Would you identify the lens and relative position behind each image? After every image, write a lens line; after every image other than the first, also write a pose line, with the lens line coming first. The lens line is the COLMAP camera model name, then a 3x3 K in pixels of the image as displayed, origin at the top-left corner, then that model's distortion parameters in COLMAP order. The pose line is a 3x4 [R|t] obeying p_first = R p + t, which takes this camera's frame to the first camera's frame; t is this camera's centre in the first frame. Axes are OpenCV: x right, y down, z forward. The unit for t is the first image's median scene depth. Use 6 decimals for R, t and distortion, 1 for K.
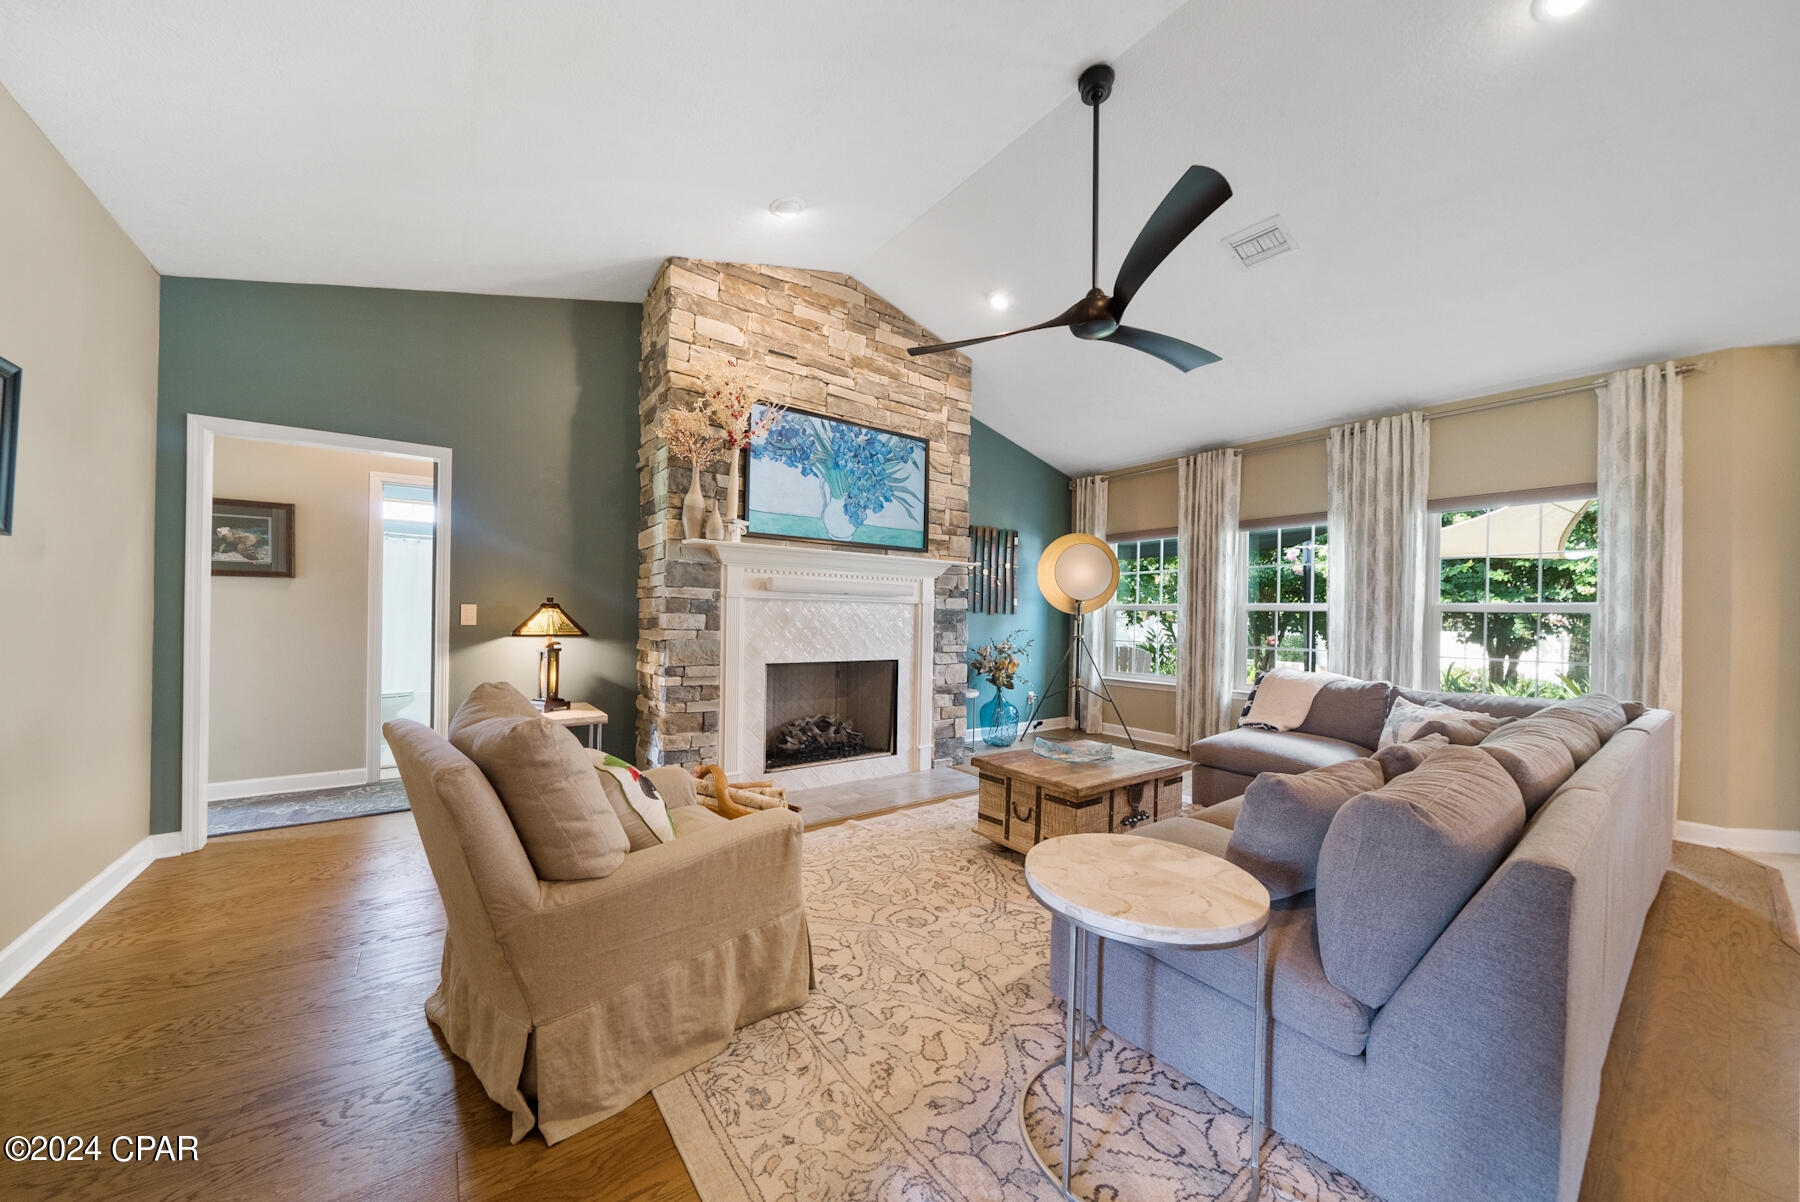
lens RADIAL K [[632.4, 0, 892.0], [0, 632.4, 615.0], [0, 0, 1]] dist [-0.001650, 0.000040]
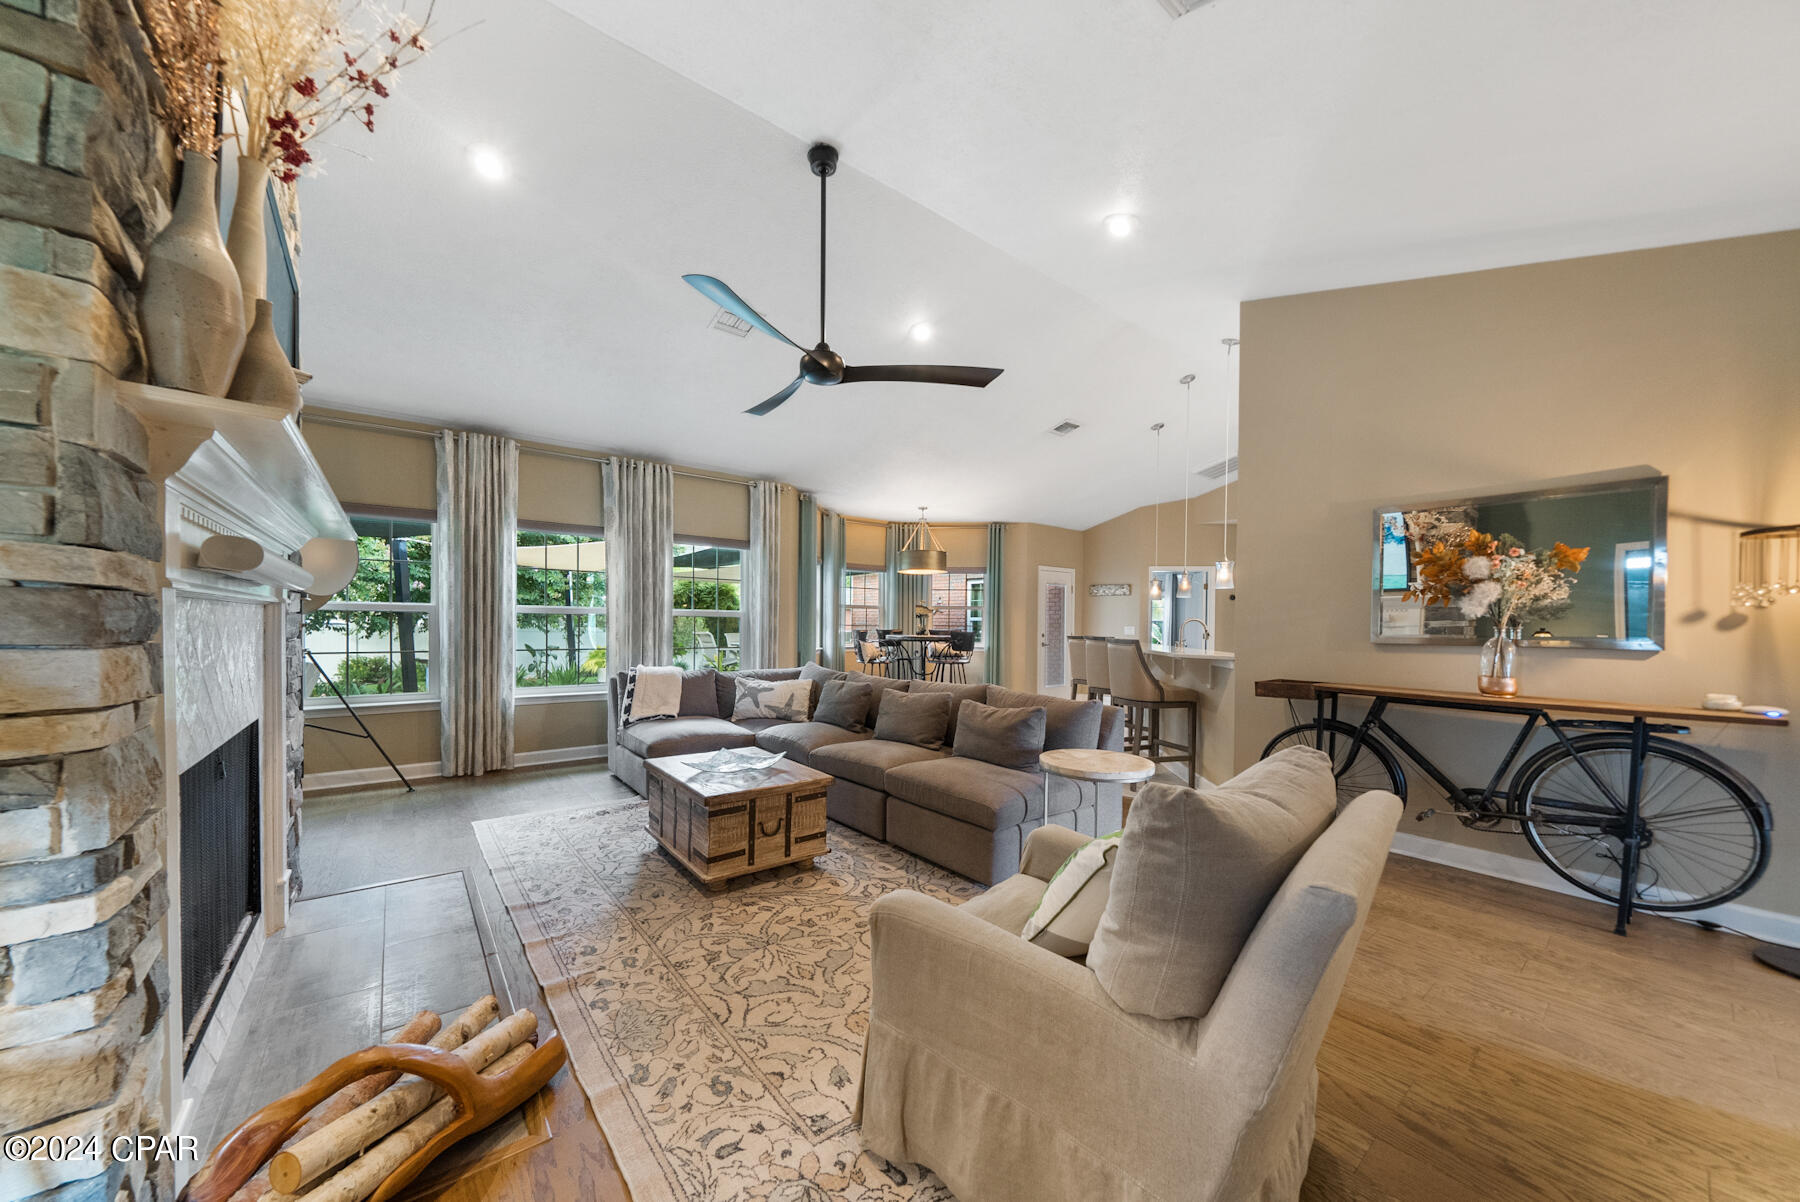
lens RADIAL K [[627.0, 0, 896.9], [0, 627.0, 629.1], [0, 0, 1]] dist [-0.001130, 0.000108]
pose [[-0.033118, -0.026494, 0.999100, -0.597475], [-0.012209, 0.999585, 0.026102, -0.020372], [-0.999377, -0.011334, -0.033427, 0.647551]]
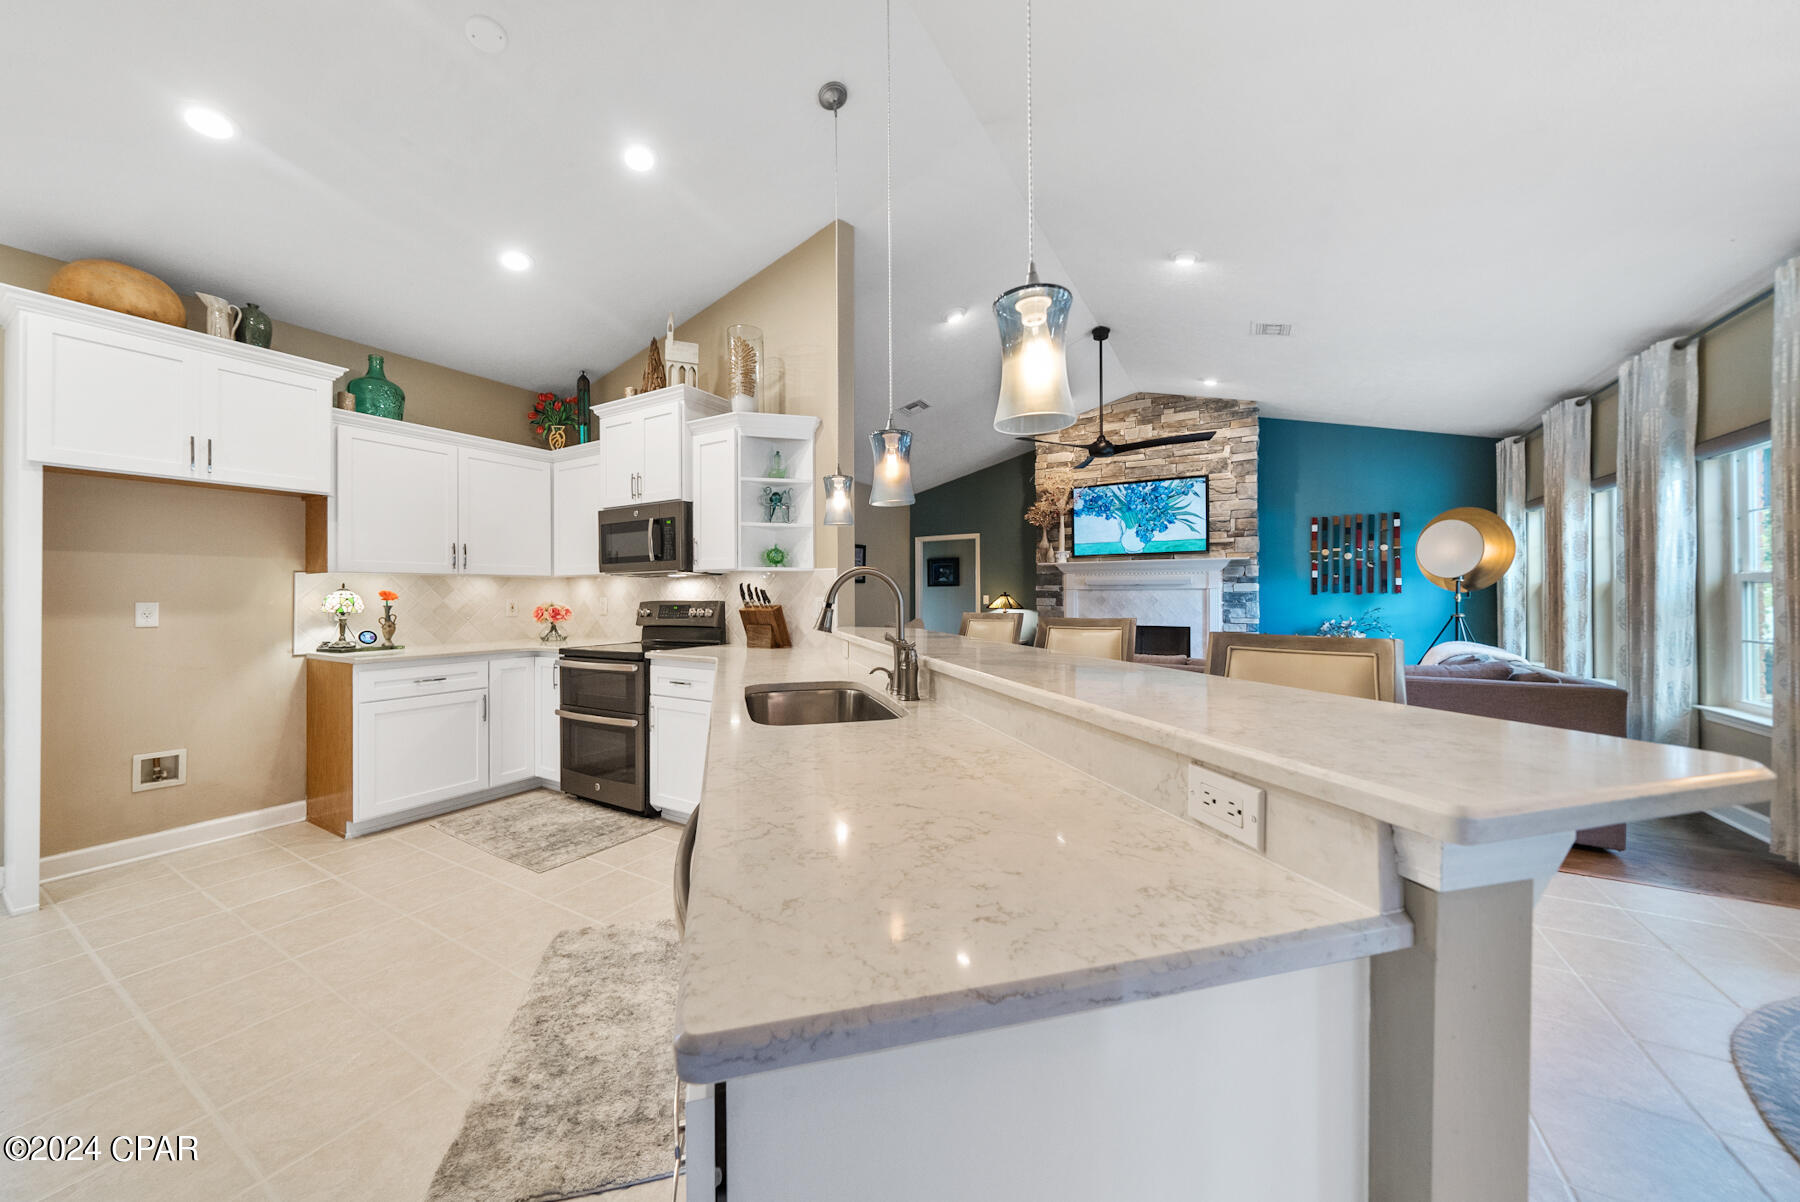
lens RADIAL K [[625.7, 0, 892.3], [0, 625.7, 589.6], [0, 0, 1]] dist [-0.002694, -0.000380]
pose [[0.390457, -0.025298, -0.920274, 1.343240], [0.012209, 0.999677, -0.022301, 0.009492], [0.920540, -0.002528, 0.390639, -0.269605]]
